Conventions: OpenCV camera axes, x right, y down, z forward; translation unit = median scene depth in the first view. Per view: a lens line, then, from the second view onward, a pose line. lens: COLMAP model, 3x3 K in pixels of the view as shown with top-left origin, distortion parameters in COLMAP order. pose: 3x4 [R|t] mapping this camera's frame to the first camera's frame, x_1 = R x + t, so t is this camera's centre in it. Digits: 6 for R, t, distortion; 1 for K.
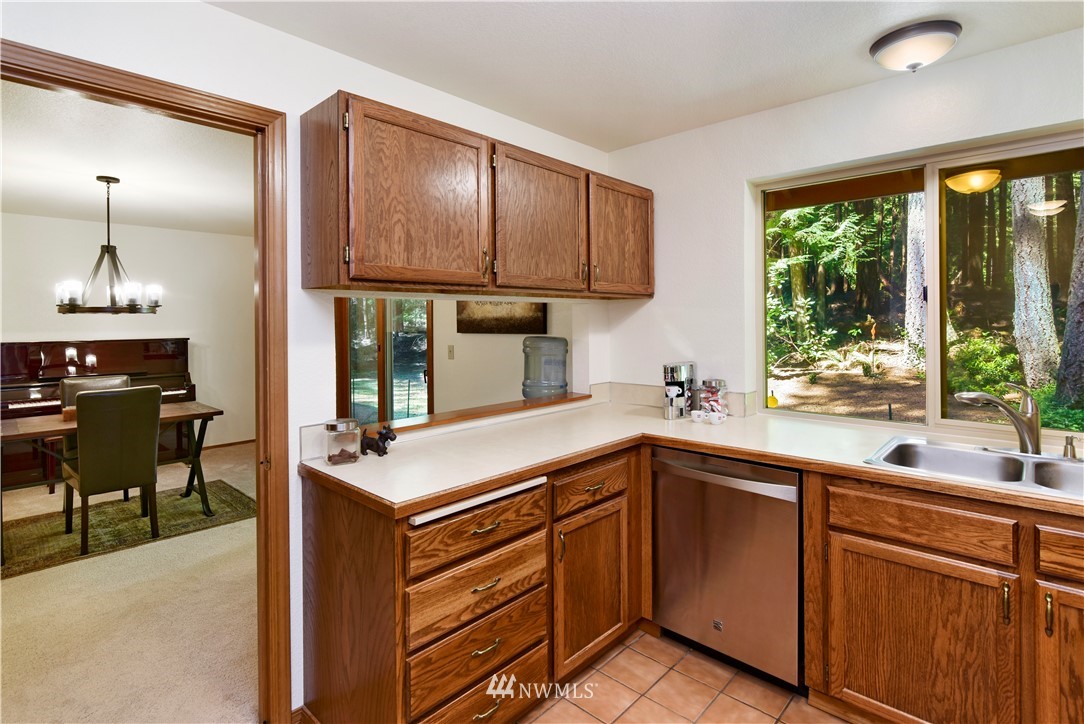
lens RADIAL K [[542.7, 0, 544.6], [0, 542.7, 321.8], [0, 0, 1]] dist [-0.002577, -0.000541]
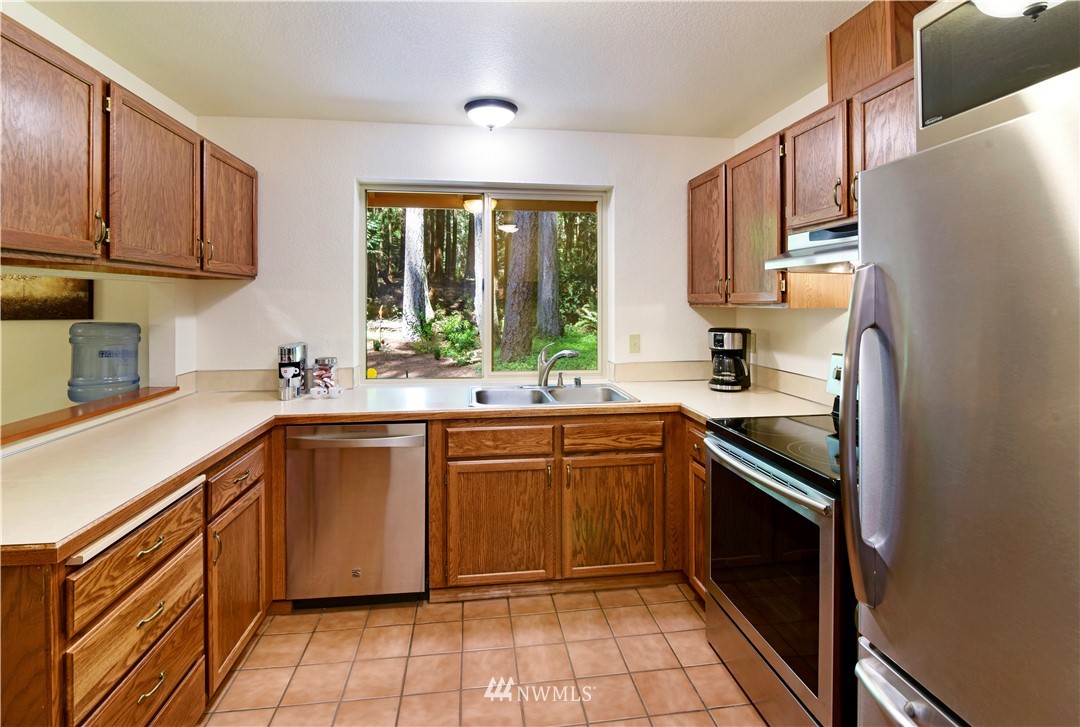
lens RADIAL K [[529.5, 0, 542.7], [0, 529.5, 303.0], [0, 0, 1]] dist [-0.002804, -0.000671]
pose [[0.633522, 0.002629, 0.773720, -0.313041], [-0.001707, 0.999997, -0.002000, -0.000888], [-0.773723, -0.000053, 0.633524, 0.001538]]
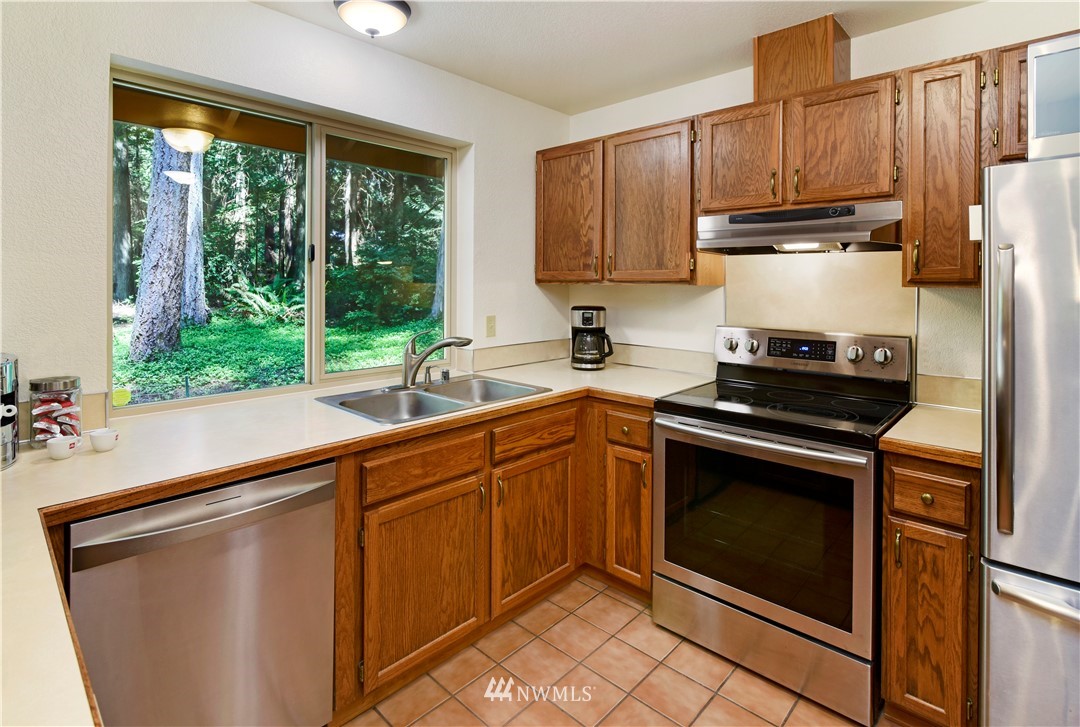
lens RADIAL K [[540.8, 0, 535.9], [0, 540.8, 288.9], [0, 0, 1]] dist [-0.001302, -0.000394]
pose [[0.014944, -0.006806, 0.999865, -0.342221], [-0.004222, 0.999967, 0.006870, 0.008463], [-0.999879, -0.004324, 0.014915, 0.670567]]
